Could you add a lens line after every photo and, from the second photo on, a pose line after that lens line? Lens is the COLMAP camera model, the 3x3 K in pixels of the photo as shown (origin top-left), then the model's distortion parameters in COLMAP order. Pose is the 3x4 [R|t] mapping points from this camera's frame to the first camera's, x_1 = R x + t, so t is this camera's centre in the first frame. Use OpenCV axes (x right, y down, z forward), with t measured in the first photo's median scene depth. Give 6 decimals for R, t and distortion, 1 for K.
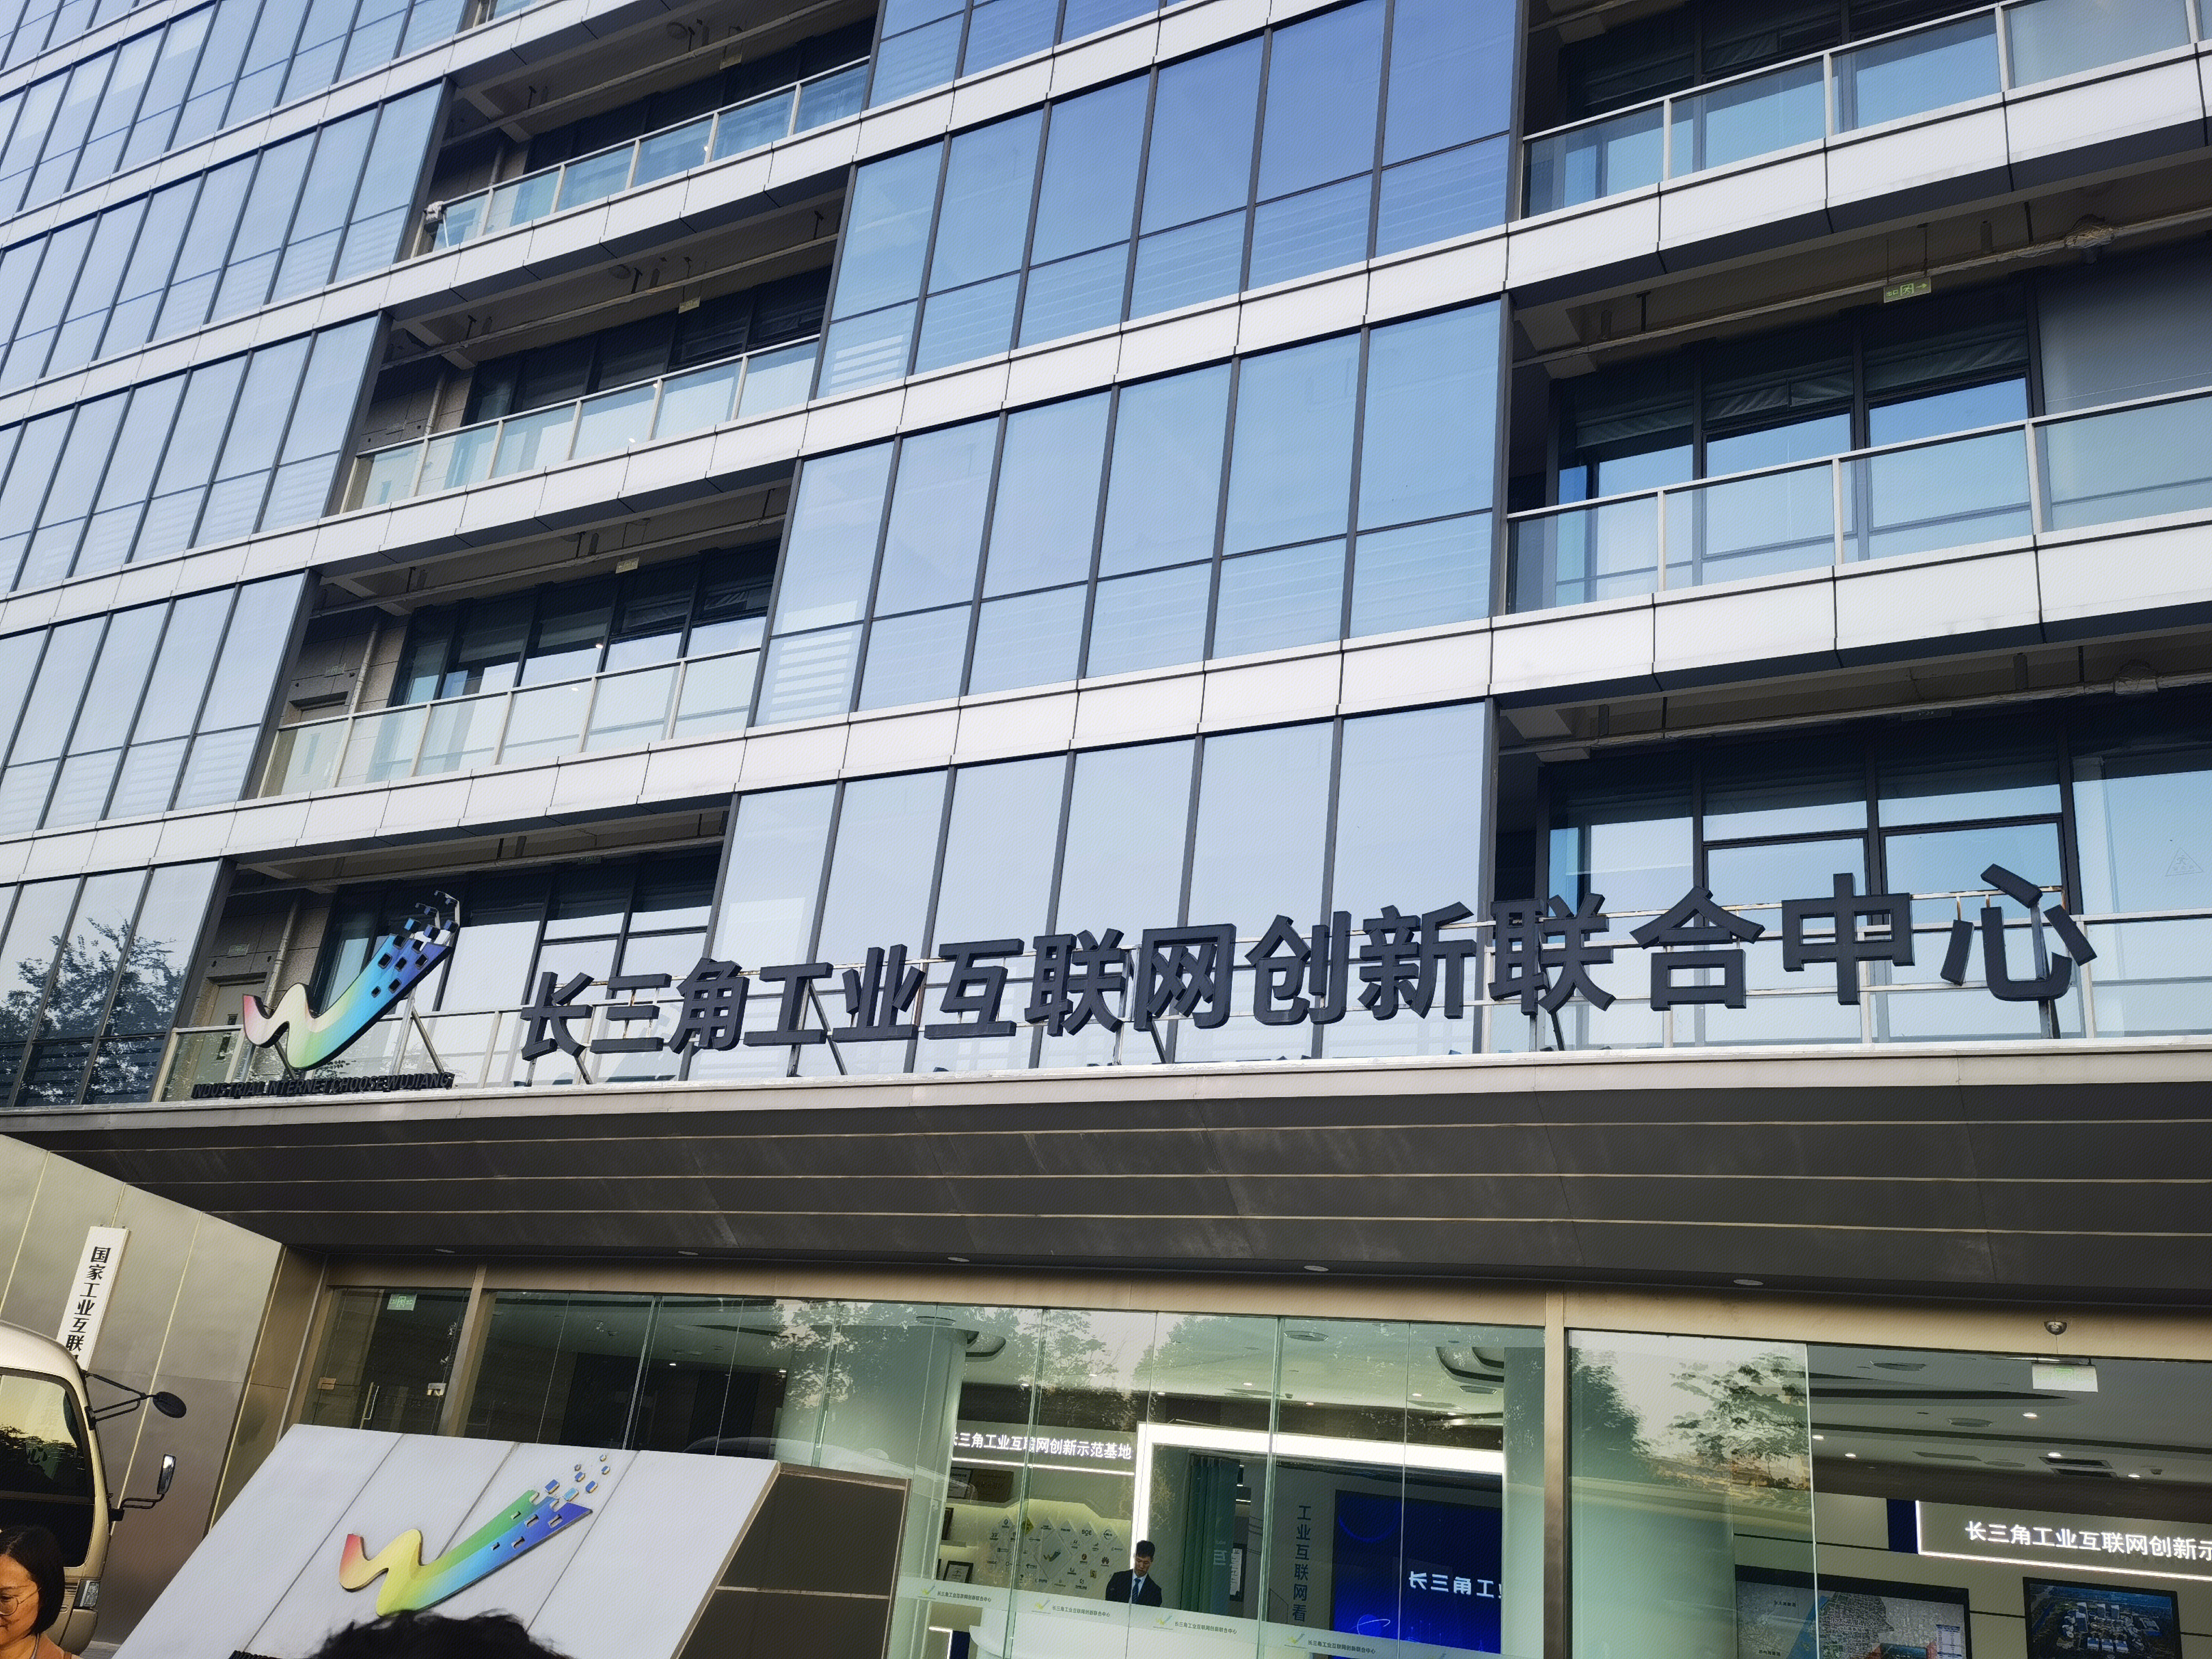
lens RADIAL K [[1870.9, 0, 1106.0], [0, 1870.9, 829.5], [0, 0, 1]] dist [0.076079, -0.037347]
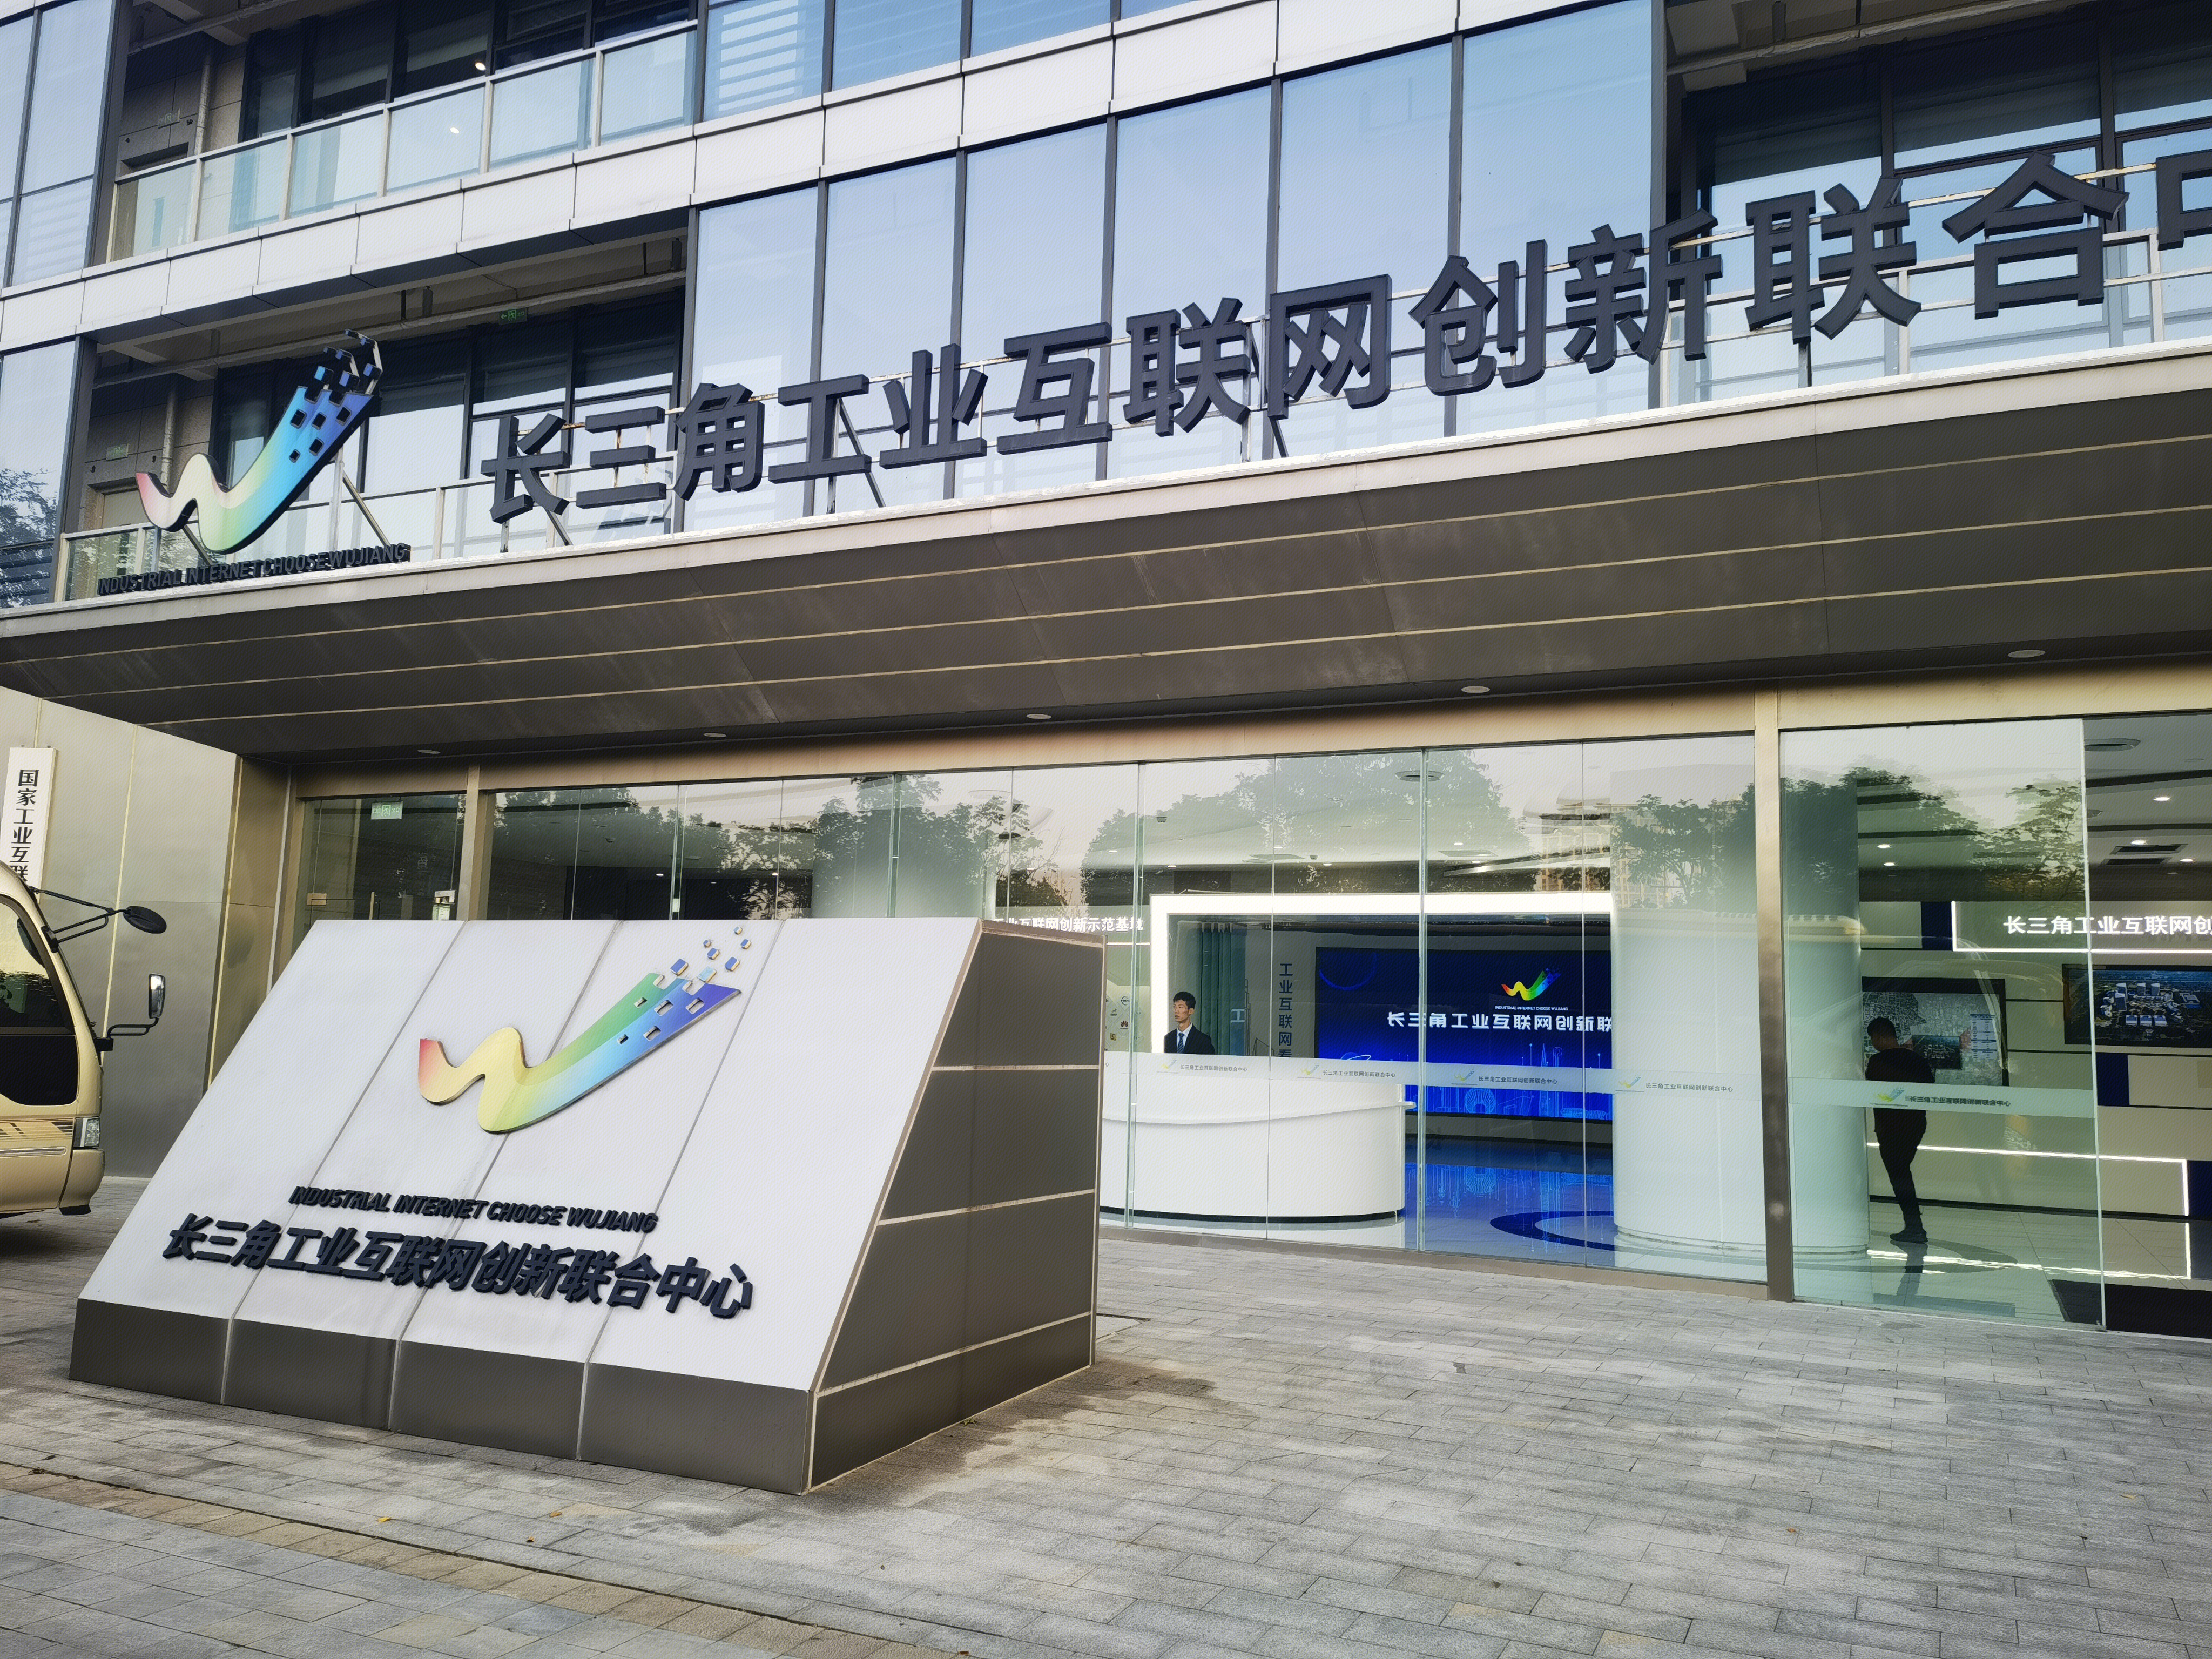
lens RADIAL K [[1689.6, 0, 1106.0], [0, 1689.6, 829.5], [0, 0, 1]] dist [0.136434, -0.147757]
pose [[0.995165, -0.064599, 0.073987, -0.104659], [0.044056, 0.966833, 0.251581, 0.076361], [-0.087785, -0.247105, 0.965004, 0.199174]]
